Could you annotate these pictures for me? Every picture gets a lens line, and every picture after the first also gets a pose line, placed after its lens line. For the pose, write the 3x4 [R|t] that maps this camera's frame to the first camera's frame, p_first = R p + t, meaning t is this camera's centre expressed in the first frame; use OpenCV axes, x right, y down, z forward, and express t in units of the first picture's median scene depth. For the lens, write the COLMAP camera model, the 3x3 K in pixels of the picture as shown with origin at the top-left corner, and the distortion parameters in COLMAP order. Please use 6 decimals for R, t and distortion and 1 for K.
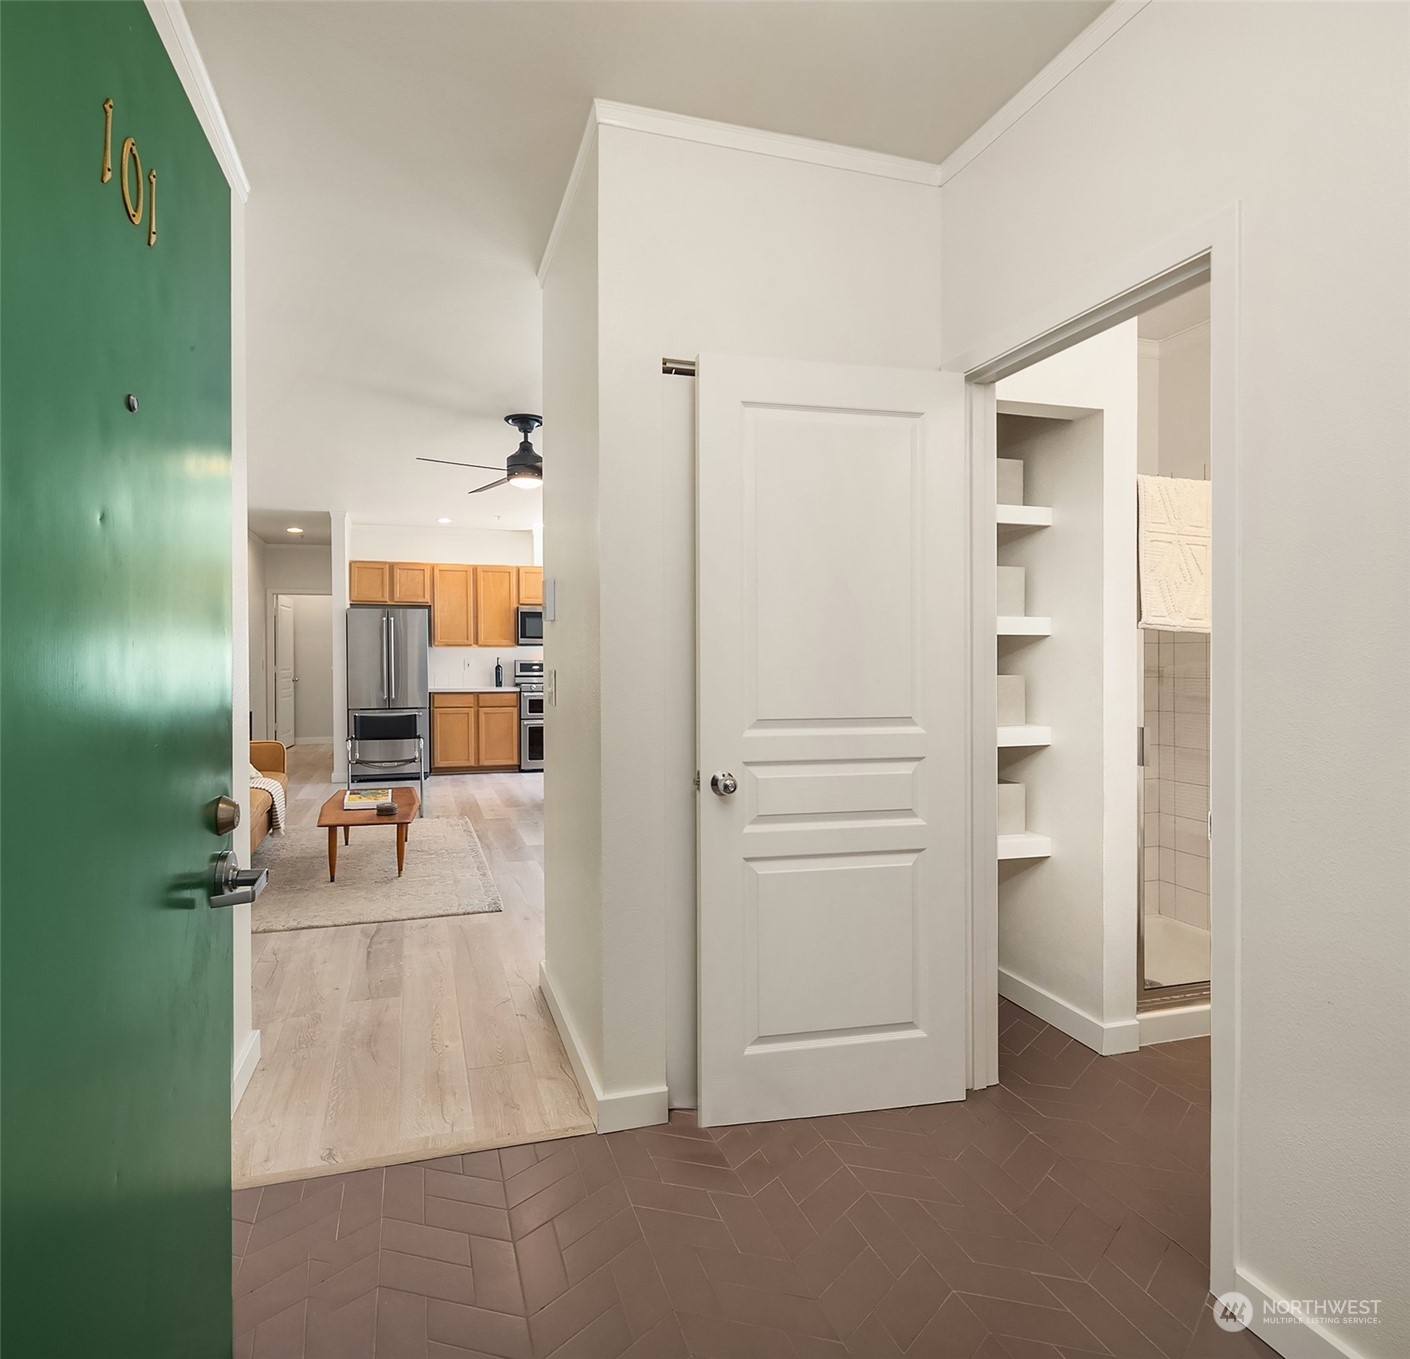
lens RADIAL K [[750.9, 0, 601.5], [0, 750.9, 688.9], [0, 0, 1]] dist [0.016158, 0.000020]
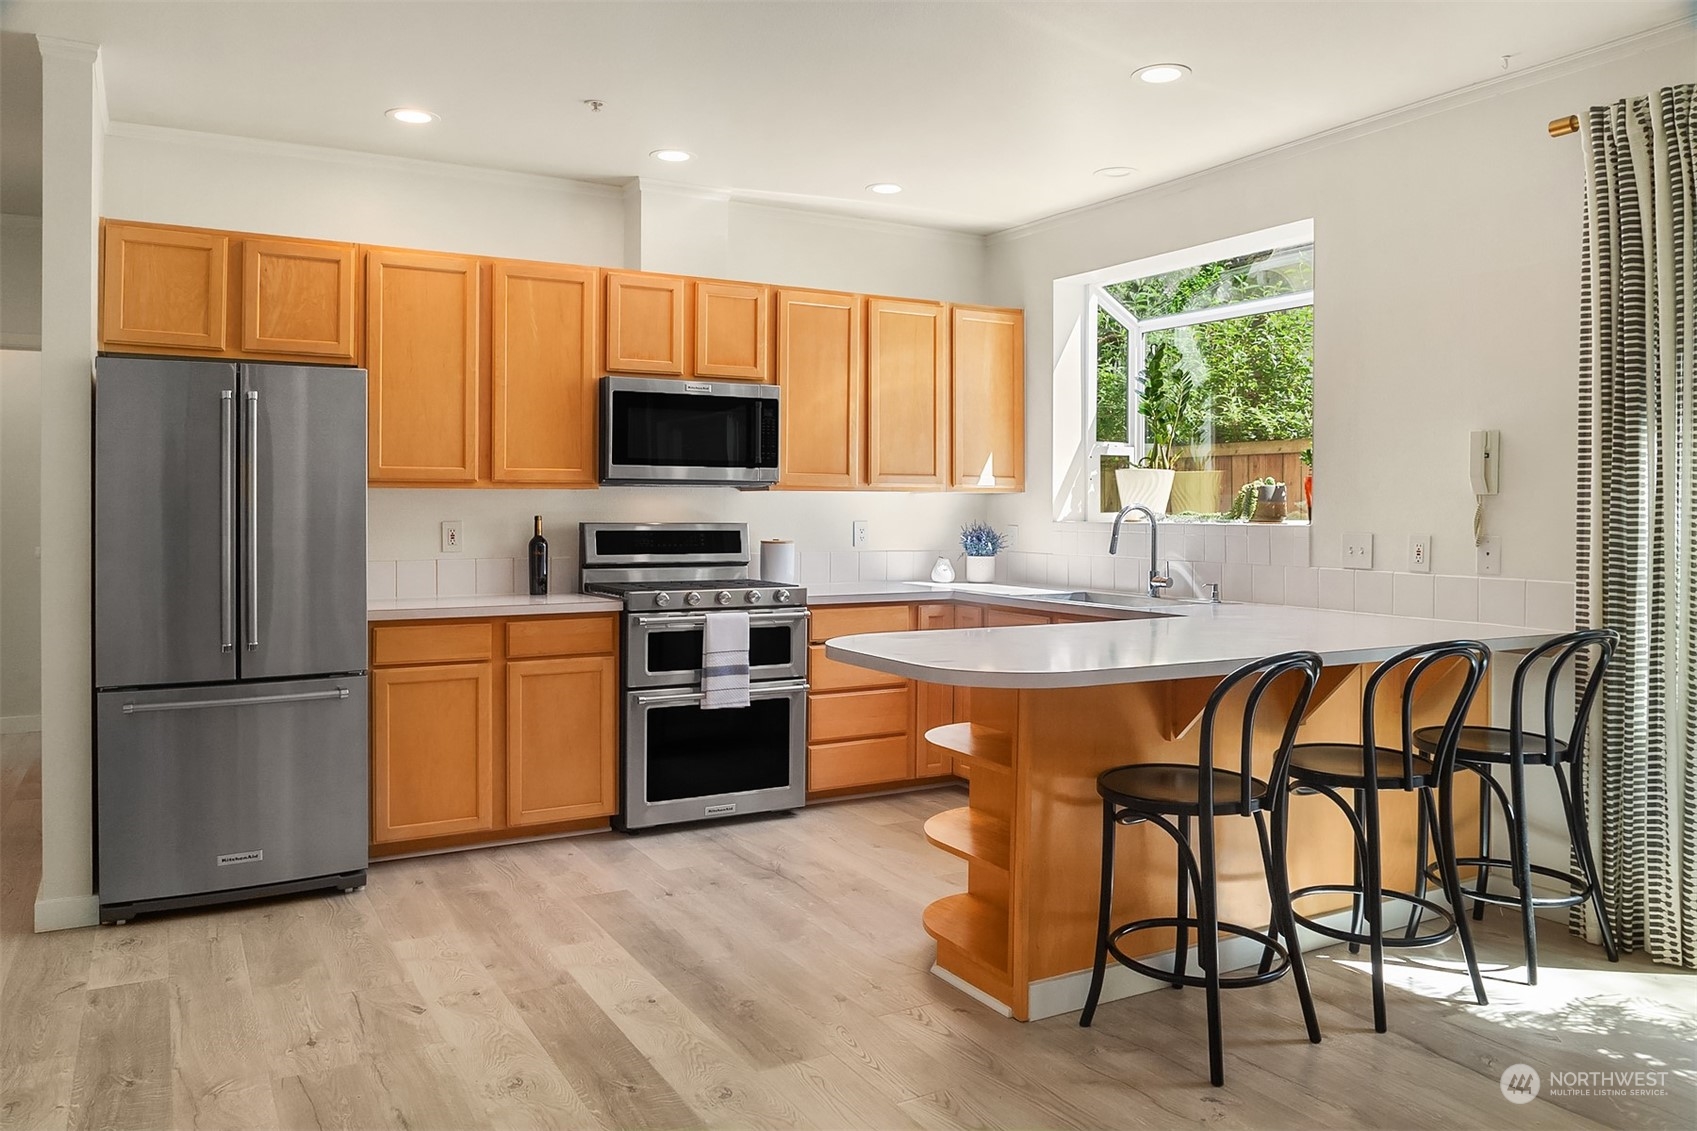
lens RADIAL K [[1196.3, 0, 844.2], [0, 1196.3, 521.4], [0, 0, 1]] dist [-0.025886, 0.000710]
pose [[0.964480, -0.001819, 0.264151, -0.157344], [0.010201, 0.999487, -0.030364, -0.021112], [-0.263960, 0.031980, 0.964003, 0.420628]]
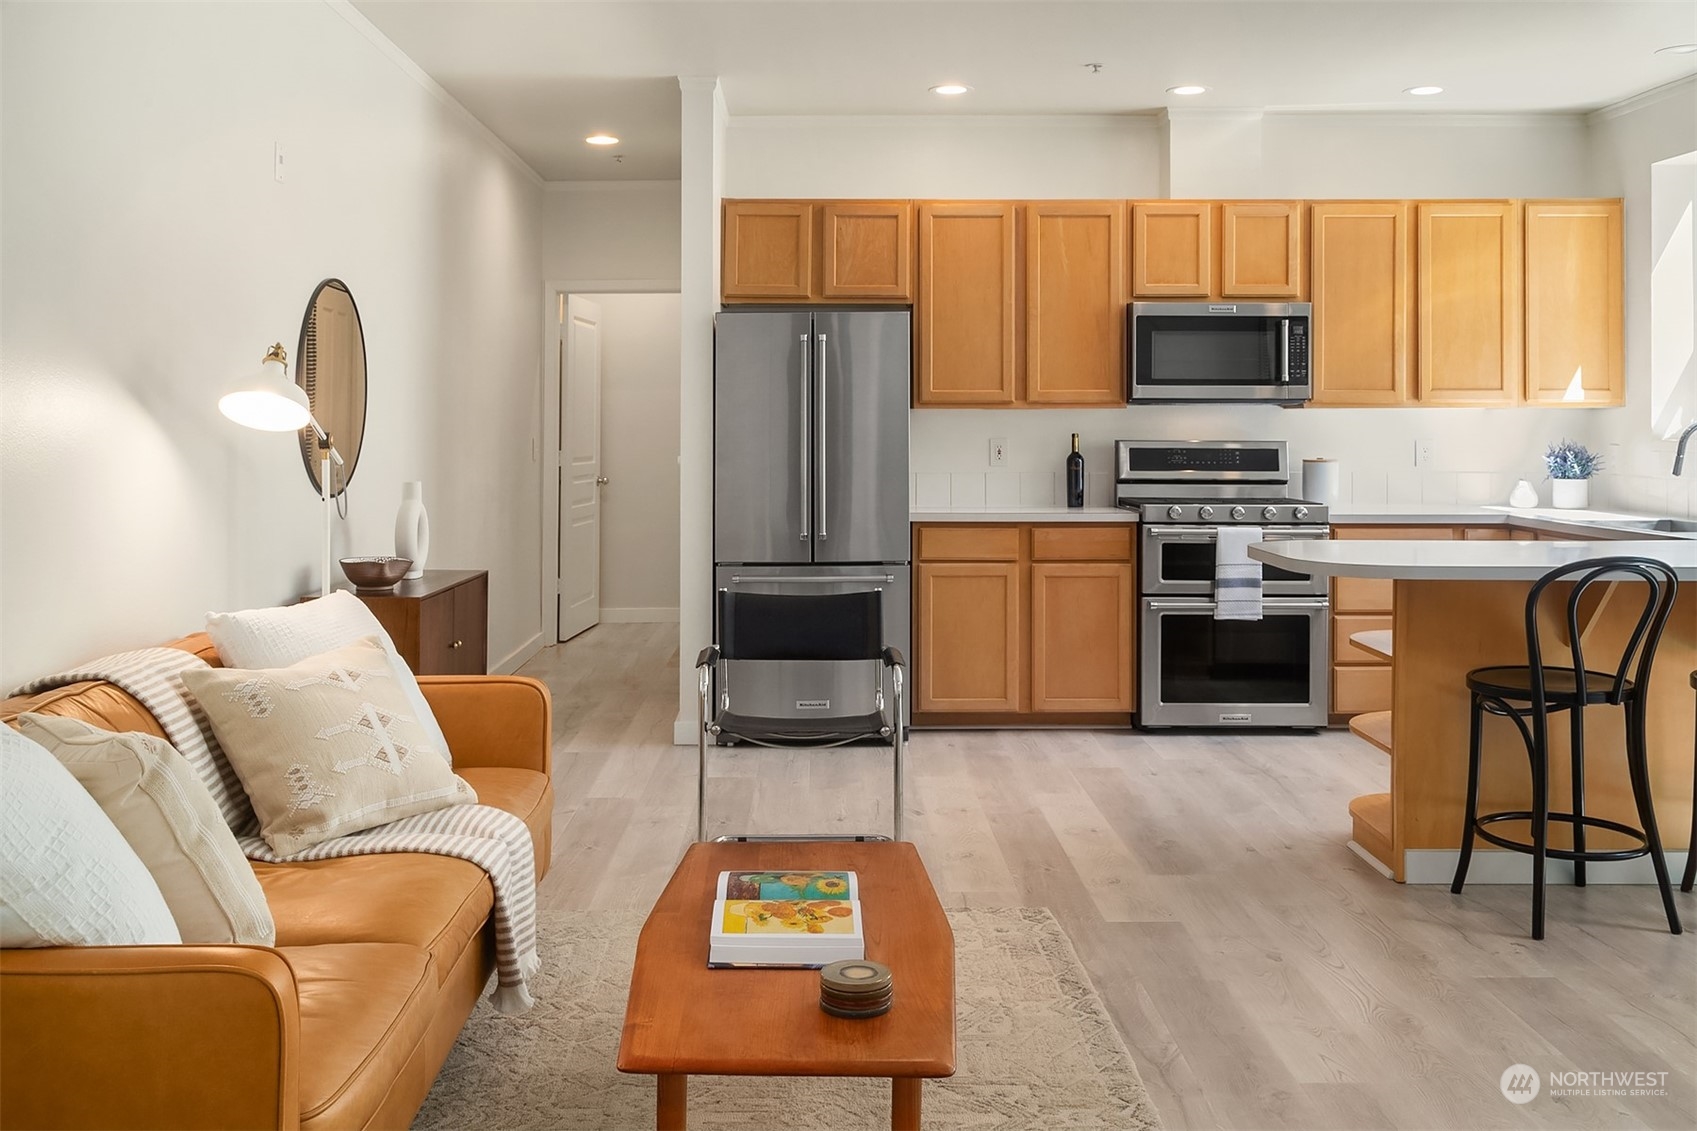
lens RADIAL K [[1458.5, 0, 841.3], [0, 1458.5, 446.2], [0, 0, 1]] dist [-0.006008, -0.001840]
pose [[0.972946, 0.001891, -0.231025, -0.084442], [-0.008522, 0.999580, -0.027708, -0.013611], [0.230876, 0.028927, 0.972553, 0.237495]]
